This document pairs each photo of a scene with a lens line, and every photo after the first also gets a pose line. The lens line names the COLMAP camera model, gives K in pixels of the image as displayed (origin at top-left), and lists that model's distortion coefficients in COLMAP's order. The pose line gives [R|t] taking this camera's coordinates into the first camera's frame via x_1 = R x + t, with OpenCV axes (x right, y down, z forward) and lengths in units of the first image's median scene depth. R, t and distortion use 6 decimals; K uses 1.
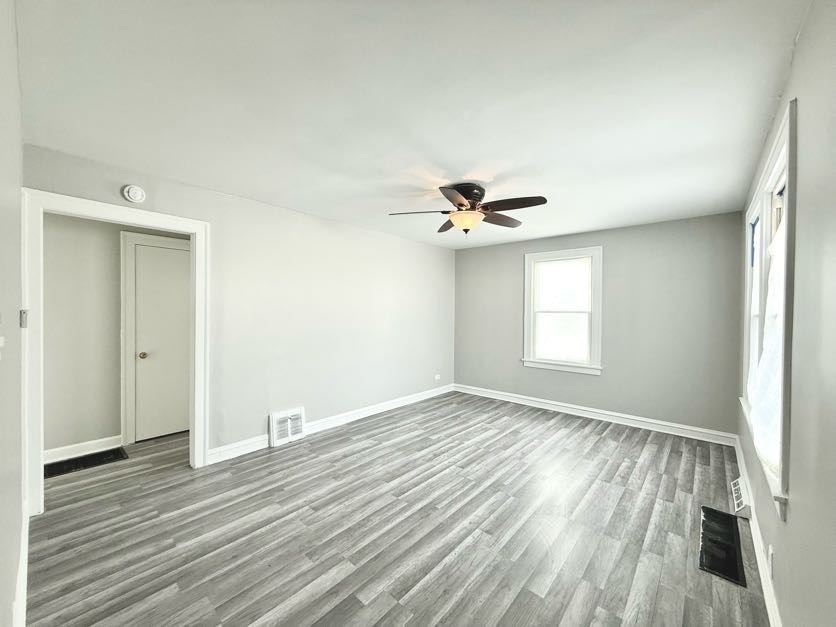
lens RADIAL K [[331.3, 0, 418.1], [0, 331.3, 316.1], [0, 0, 1]] dist [-0.003111, 0.000750]
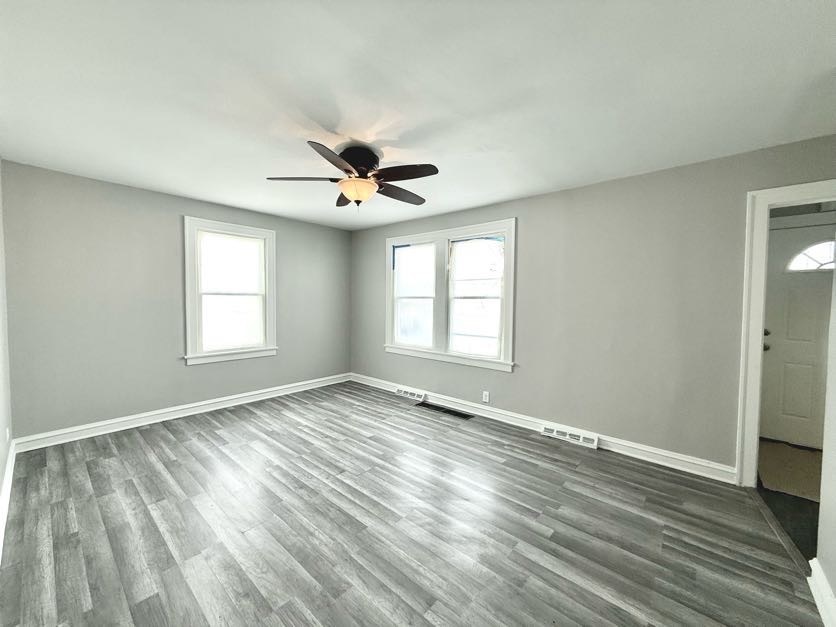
lens RADIAL K [[331.3, 0, 414.7], [0, 331.3, 317.0], [0, 0, 1]] dist [-0.003111, 0.000750]
pose [[0.000477, -0.061117, 0.998130, -0.614824], [0.005643, 0.998115, 0.061113, -0.004046], [-0.999984, 0.005604, 0.000821, 0.689764]]
